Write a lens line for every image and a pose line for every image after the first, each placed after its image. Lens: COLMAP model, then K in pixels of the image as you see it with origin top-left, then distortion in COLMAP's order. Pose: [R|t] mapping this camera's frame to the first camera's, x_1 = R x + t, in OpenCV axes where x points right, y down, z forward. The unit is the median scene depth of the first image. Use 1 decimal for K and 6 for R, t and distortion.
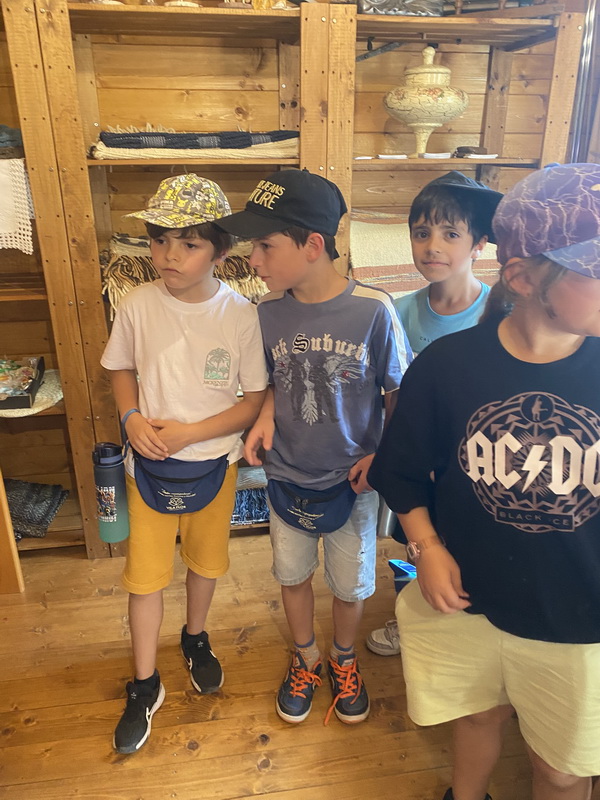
lens RADIAL K [[596.2, 0, 300.2], [0, 596.2, 399.5], [0, 0, 1]] dist [0.001169, -0.004785]
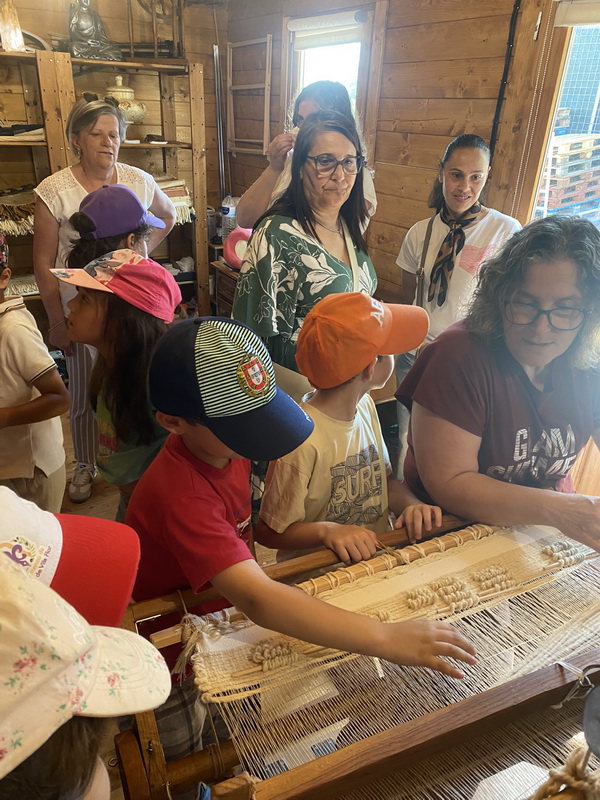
lens RADIAL K [[596.2, 0, 299.0], [0, 596.2, 419.8], [0, 0, 1]] dist [0.001169, -0.004785]
pose [[0.917502, -0.139158, 0.372592, -0.076919], [0.106890, 0.988603, 0.106015, 0.244021], [-0.383098, -0.057443, 0.921920, -0.790817]]
